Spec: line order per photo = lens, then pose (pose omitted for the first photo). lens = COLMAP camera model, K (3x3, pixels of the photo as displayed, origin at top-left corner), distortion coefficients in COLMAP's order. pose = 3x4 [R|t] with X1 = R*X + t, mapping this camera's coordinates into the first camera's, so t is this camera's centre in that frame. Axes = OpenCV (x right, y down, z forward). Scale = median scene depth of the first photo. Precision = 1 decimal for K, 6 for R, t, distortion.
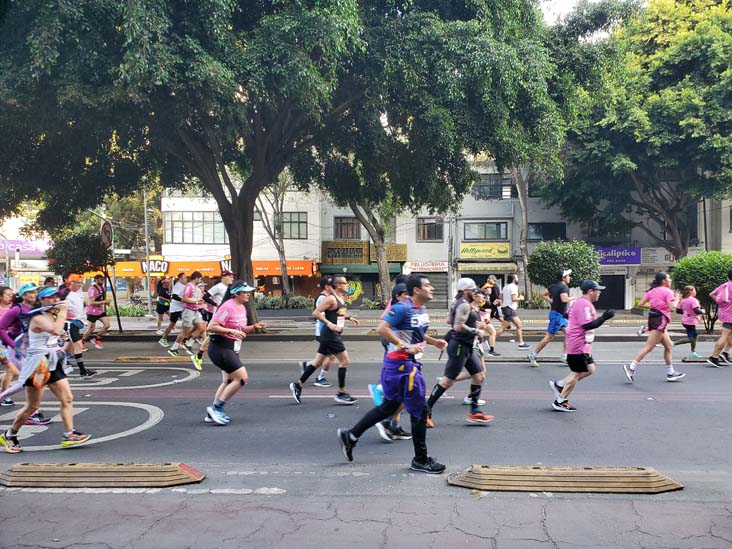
lens RADIAL K [[582.9, 0, 367.4], [0, 582.9, 289.3], [0, 0, 1]] dist [0.045072, -0.045061]
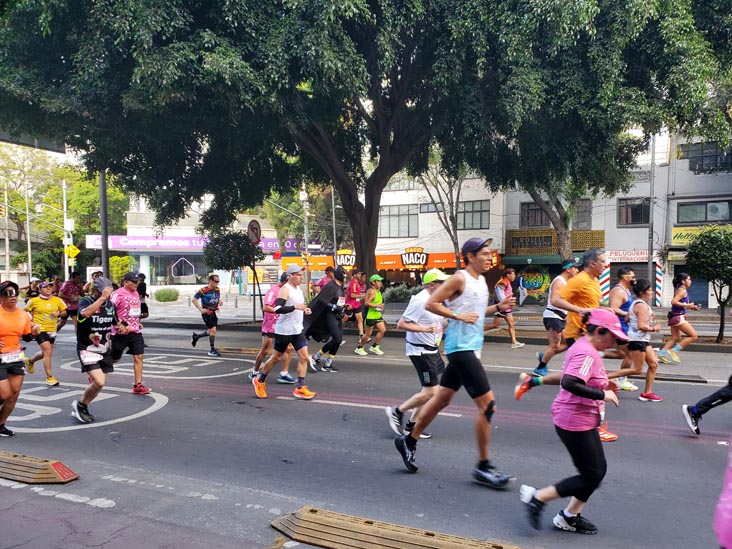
lens RADIAL K [[591.3, 0, 384.1], [0, 591.3, 299.3], [0, 0, 1]] dist [0.045722, -0.005062]
pose [[0.917255, 0.014234, -0.398046, 0.132725], [-0.001611, 0.999486, 0.032029, -0.003540], [0.398297, -0.028737, 0.916806, 0.063288]]
